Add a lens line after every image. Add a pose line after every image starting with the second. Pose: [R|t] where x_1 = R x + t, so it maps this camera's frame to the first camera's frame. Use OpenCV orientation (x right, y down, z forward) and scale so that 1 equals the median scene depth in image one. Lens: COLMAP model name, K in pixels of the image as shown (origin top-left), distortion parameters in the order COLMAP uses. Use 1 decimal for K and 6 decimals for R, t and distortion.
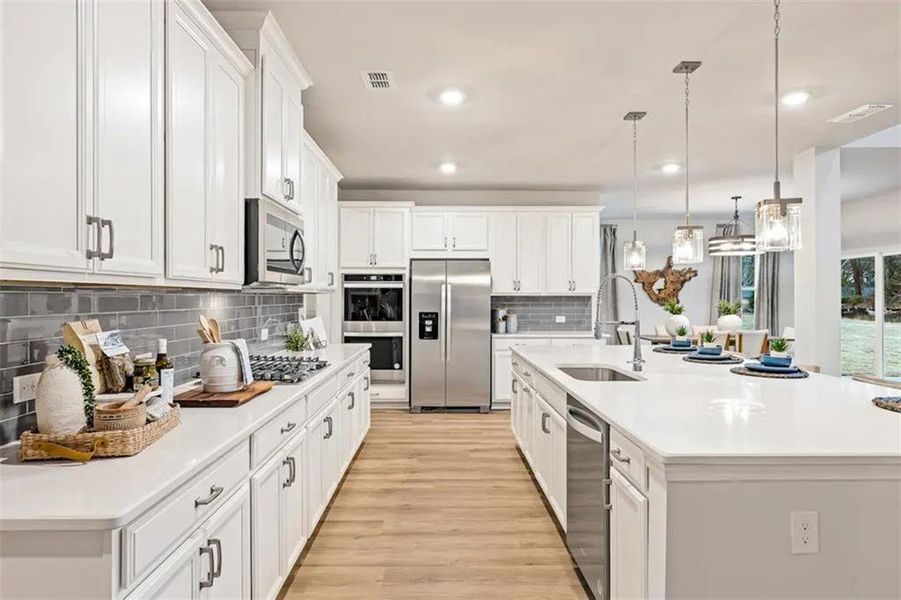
lens RADIAL K [[529.6, 0, 450.5], [0, 529.6, 300.0], [0, 0, 1]] dist [0.002148, 0.000358]
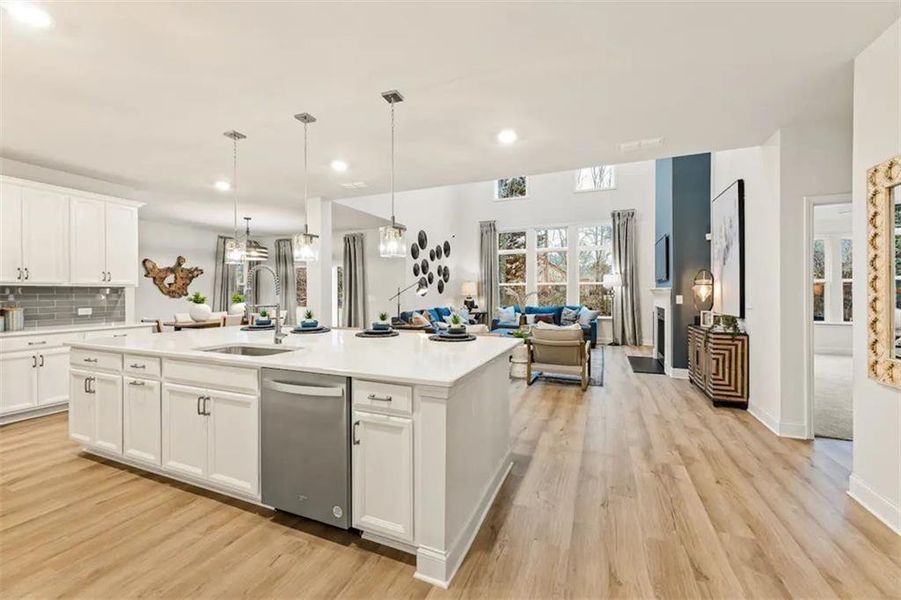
lens RADIAL K [[362.3, 0, 452.8], [0, 362.3, 296.9], [0, 0, 1]] dist [0.002968, 0.000283]
pose [[0.390263, -0.009530, 0.920654, -0.139460], [0.006012, 0.999951, 0.007803, 0.009441], [-0.920684, 0.002490, 0.390301, 0.143057]]
